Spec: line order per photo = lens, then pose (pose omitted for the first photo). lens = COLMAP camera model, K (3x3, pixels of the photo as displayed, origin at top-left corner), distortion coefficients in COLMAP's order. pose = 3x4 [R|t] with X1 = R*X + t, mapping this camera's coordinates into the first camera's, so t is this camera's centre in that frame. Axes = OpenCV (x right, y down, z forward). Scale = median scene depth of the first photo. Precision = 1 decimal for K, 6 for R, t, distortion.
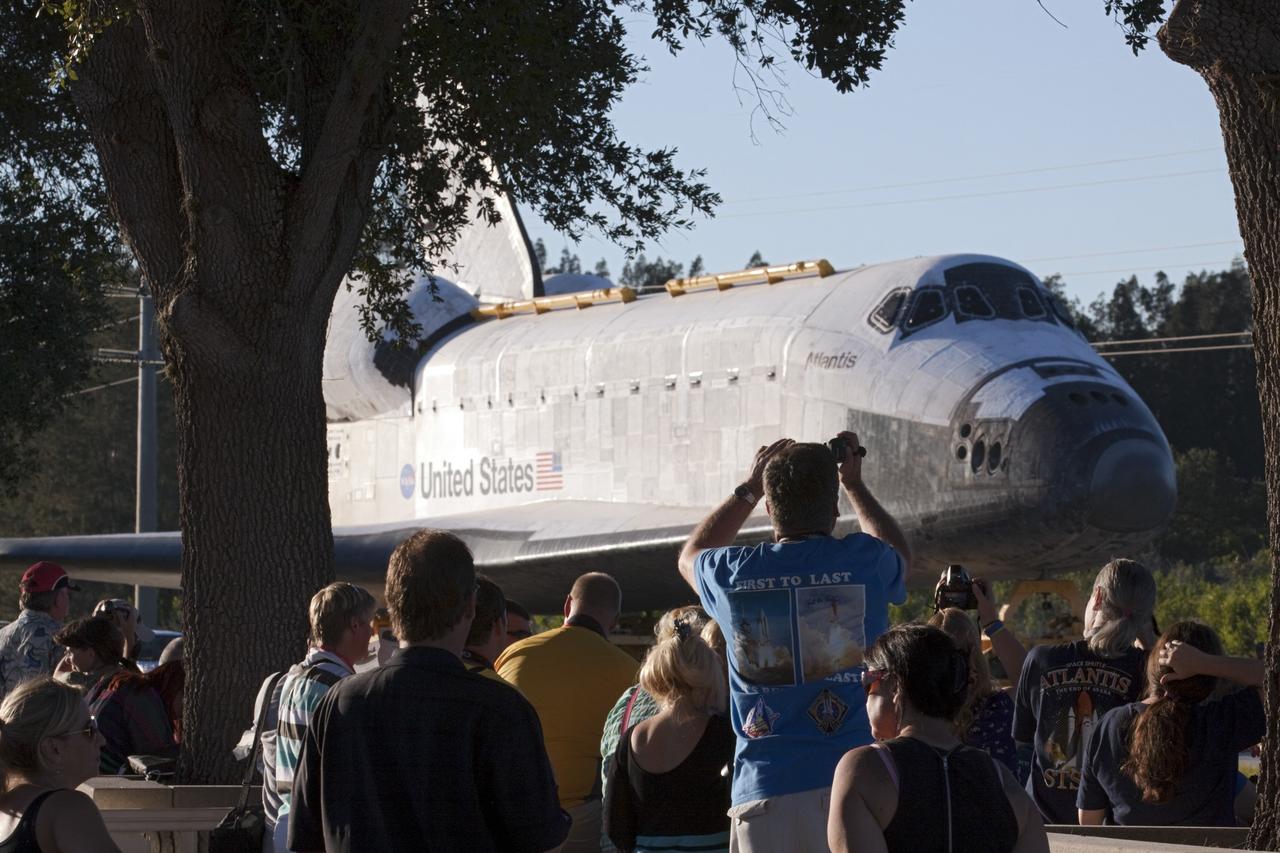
lens RADIAL K [[6957.0, 0, 640.0], [0, 6957.0, 426.5], [0, 0, 1]] dist [-0.118221, 6.975666]
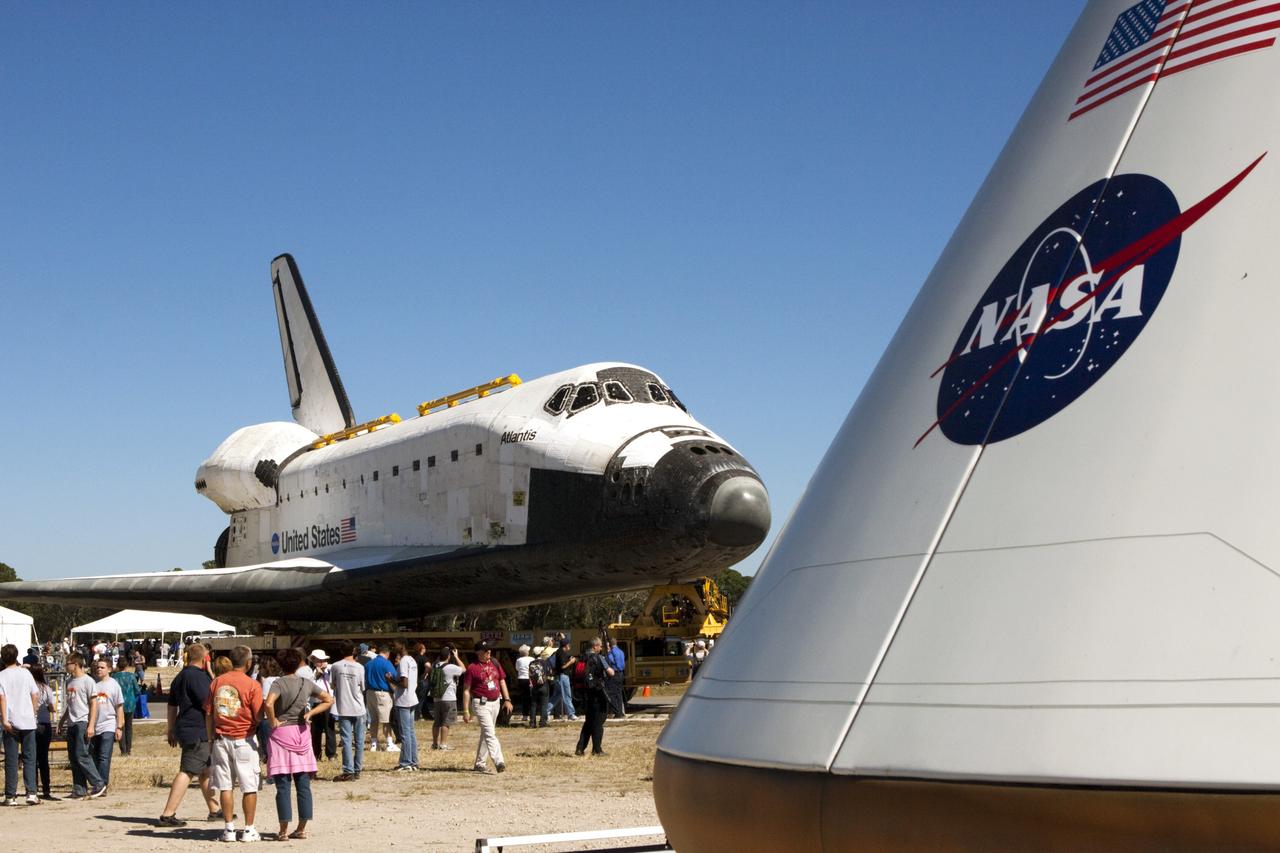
lens RADIAL K [[2048.0, 0, 640.0], [0, 2048.0, 426.5], [0, 0, 1]] dist [-0.040080, 0.000068]
pose [[0.997057, -0.017755, 0.074579, 0.020062], [0.022920, 0.997355, -0.068980, 0.017428], [-0.073157, 0.070486, 0.994827, 0.552855]]
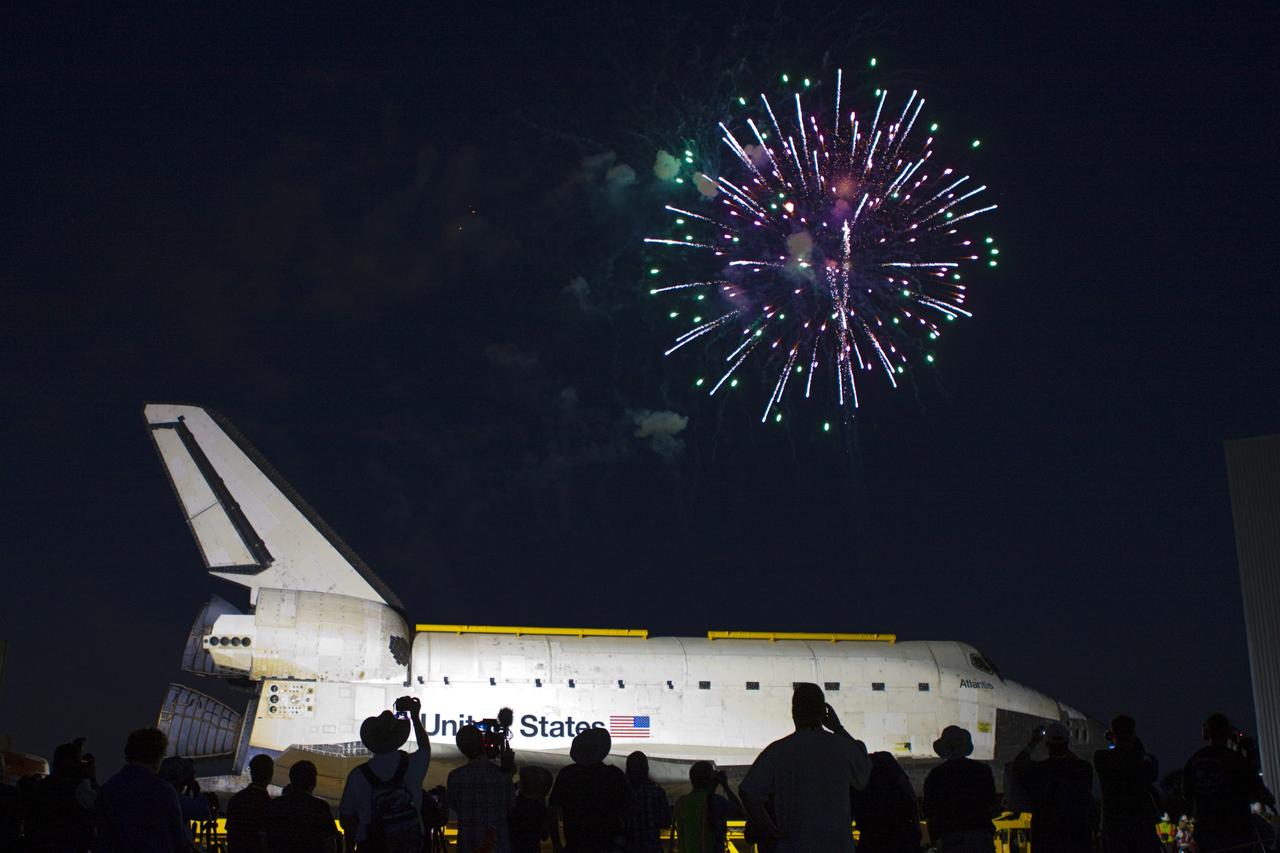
lens RADIAL K [[1411.7, 0, 641.7], [0, 1411.7, 432.8], [0, 0, 1]] dist [-0.109658, 0.065103]
pose [[0.185363, 0.280083, 0.941910, -0.390196], [-0.025349, 0.959565, -0.280344, 0.036673], [-0.982343, 0.028089, 0.184967, 0.975182]]
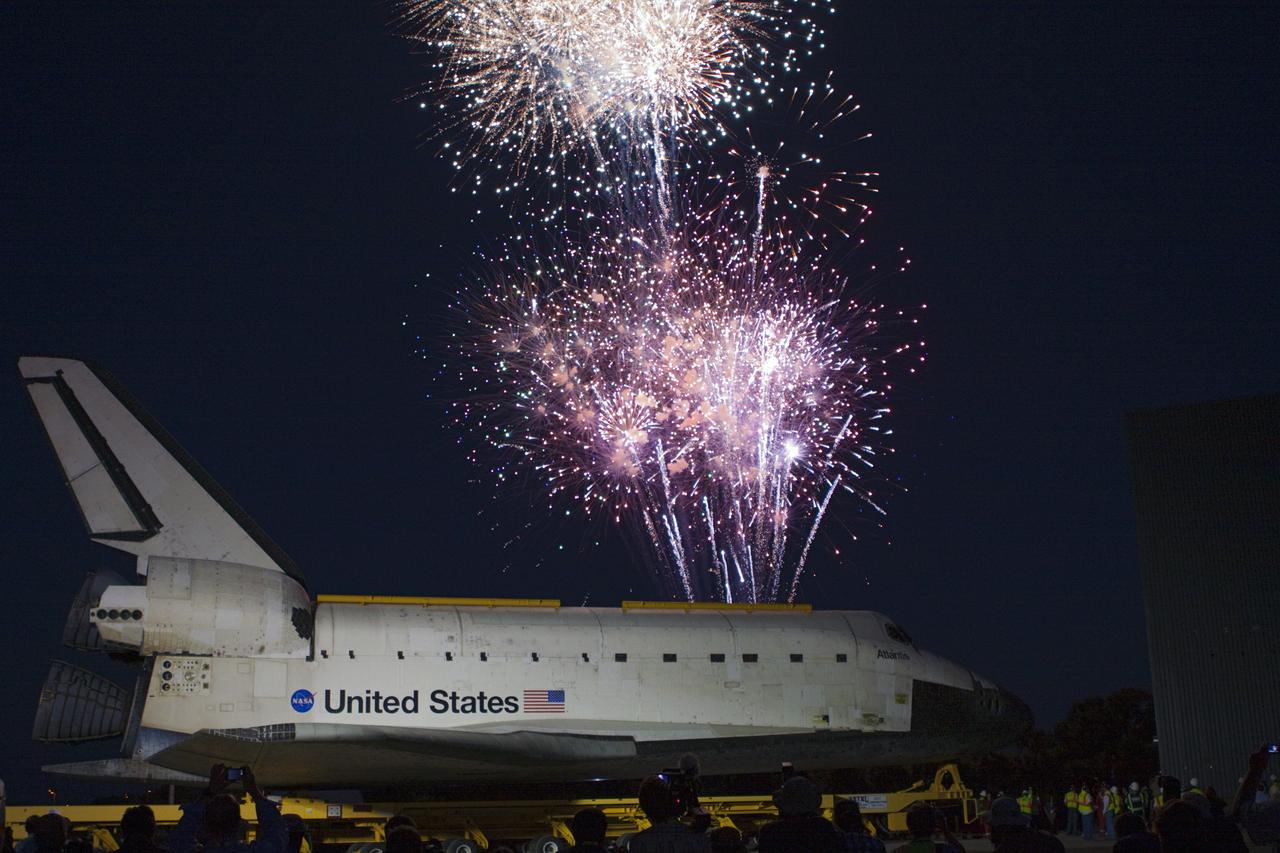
lens RADIAL K [[1411.7, 0, 641.7], [0, 1411.7, 432.8], [0, 0, 1]] dist [-0.109658, 0.065103]
pose [[0.076023, 0.254596, 0.964055, -0.377409], [-0.007636, 0.966973, -0.254765, 0.031802], [-0.997077, 0.012006, 0.075456, 0.997213]]
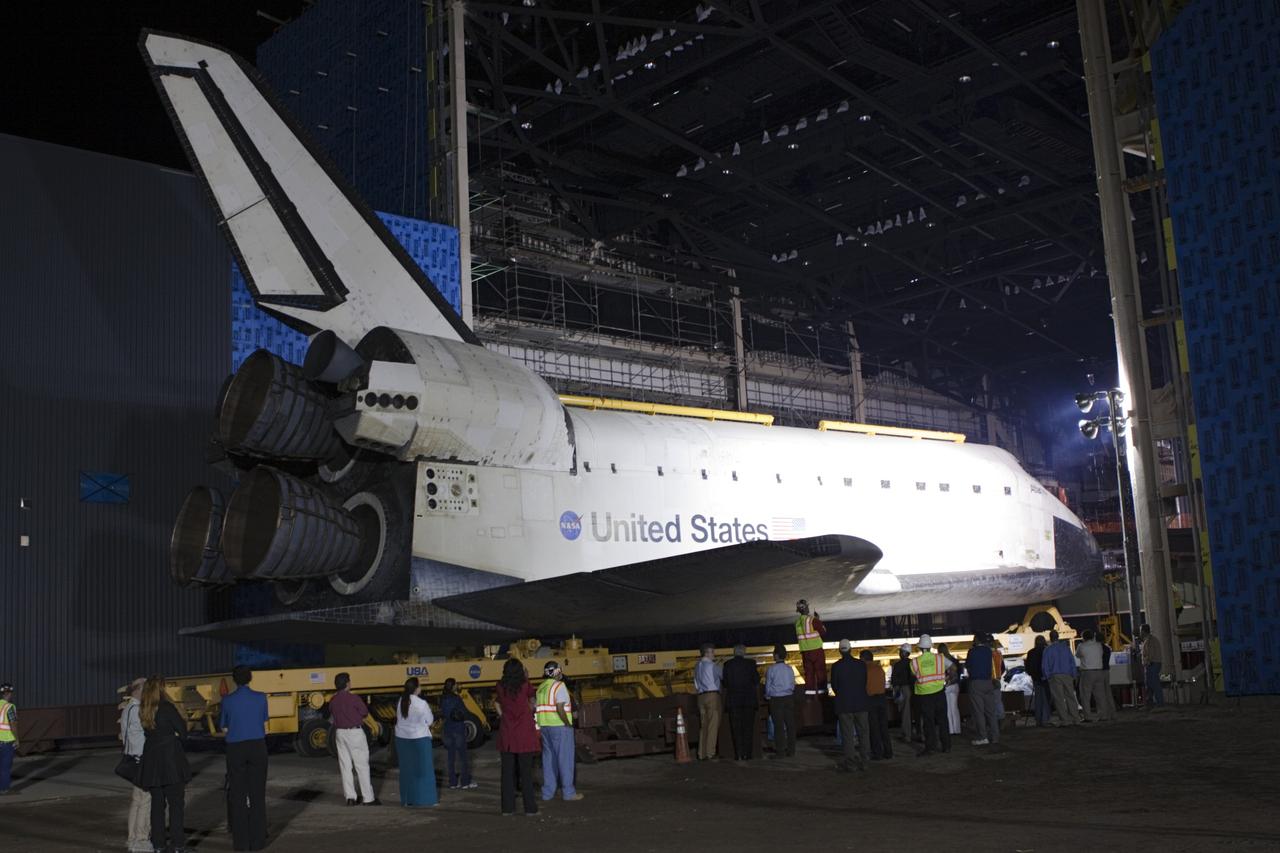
lens RADIAL K [[1411.7, 0, 641.7], [0, 1411.7, 432.8], [0, 0, 1]] dist [-0.109658, 0.065103]
pose [[-0.322331, 0.176519, 0.930023, -0.293575], [0.031212, 0.983908, -0.175929, 0.038963], [-0.946112, -0.027680, -0.322654, 1.180815]]
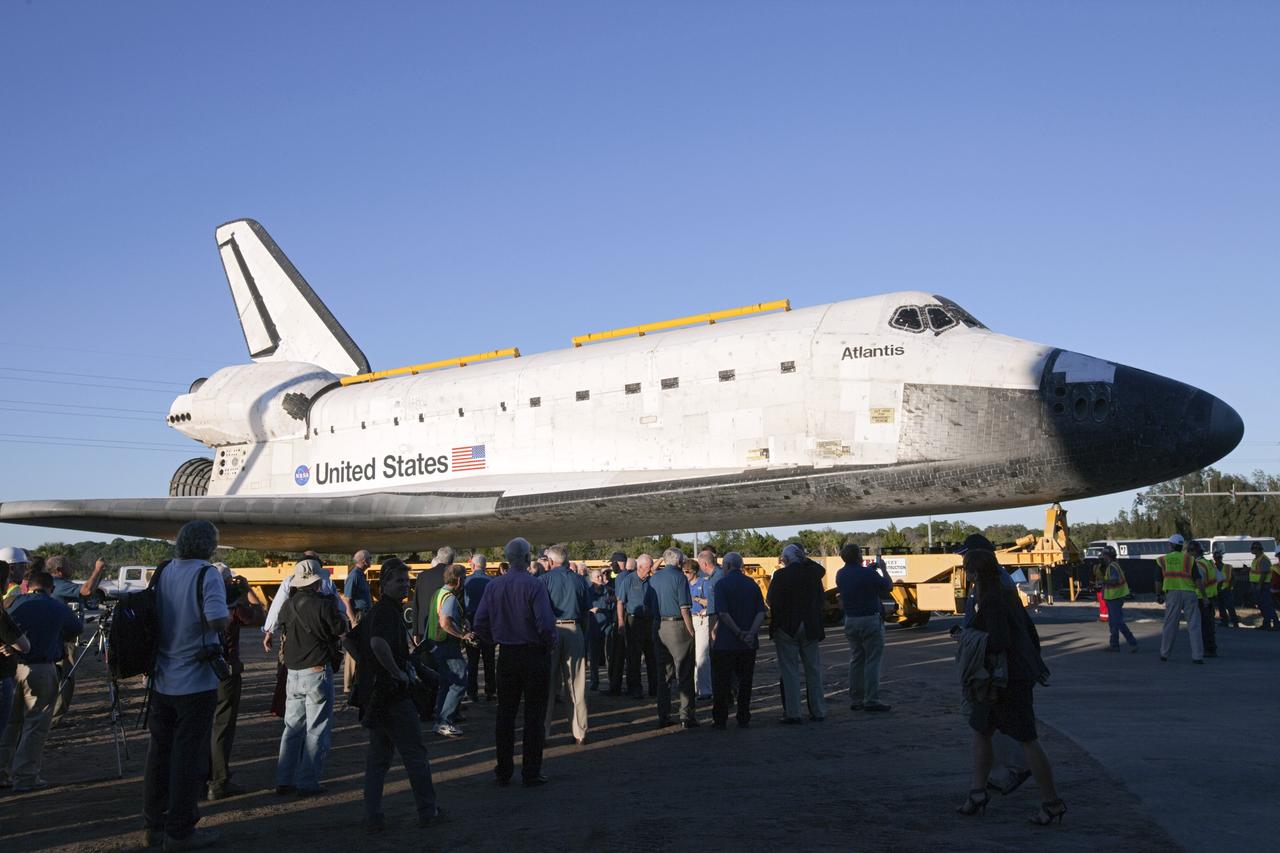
lens RADIAL K [[1012.7, 0, 660.8], [0, 1012.7, 444.8], [0, 0, 1]] dist [-0.008956, 0.005073]
pose [[0.818874, 0.047749, 0.571983, -0.114920], [0.003818, 0.996059, -0.088616, 0.025212], [-0.573960, 0.074750, 0.815464, 0.825609]]
